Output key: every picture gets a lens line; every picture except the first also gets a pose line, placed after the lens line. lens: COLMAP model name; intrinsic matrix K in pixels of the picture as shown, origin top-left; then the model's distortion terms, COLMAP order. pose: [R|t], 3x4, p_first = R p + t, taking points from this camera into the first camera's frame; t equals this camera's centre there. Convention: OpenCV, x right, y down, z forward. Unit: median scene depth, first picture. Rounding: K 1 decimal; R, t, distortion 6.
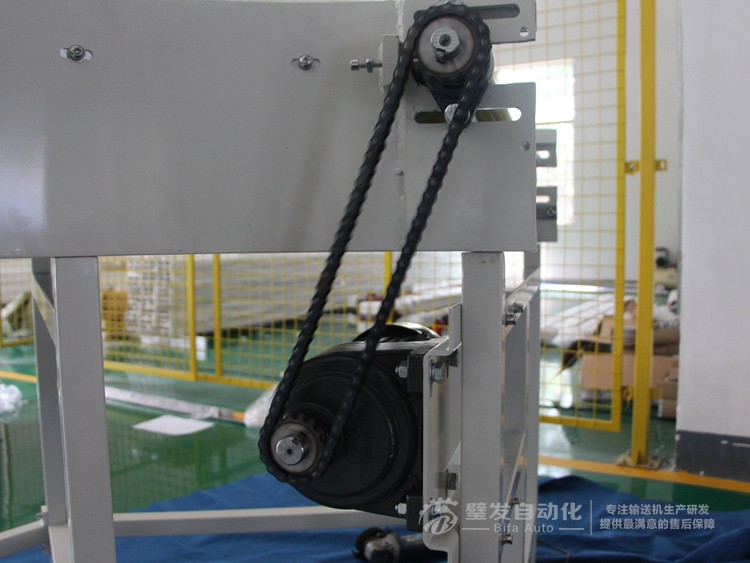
lens RADIAL K [[680.3, 0, 375.0], [0, 680.3, 281.5], [0, 0, 1]] dist [-0.240431, 0.230681]
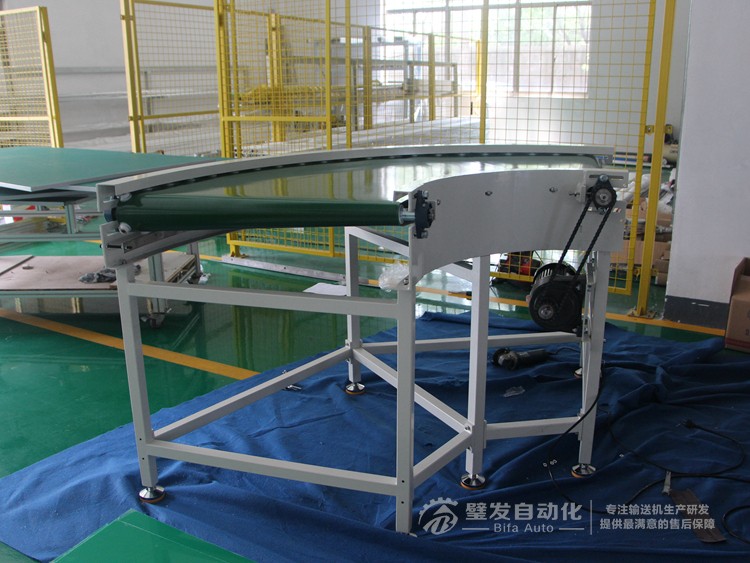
lens RADIAL K [[680.3, 0, 375.0], [0, 680.3, 281.5], [0, 0, 1]] dist [-0.240431, 0.230681]
pose [[0.999994, -0.003254, 0.001281, -0.258864], [0.002884, 0.974496, 0.224386, -0.169824], [-0.001978, -0.224381, 0.974500, -0.575635]]
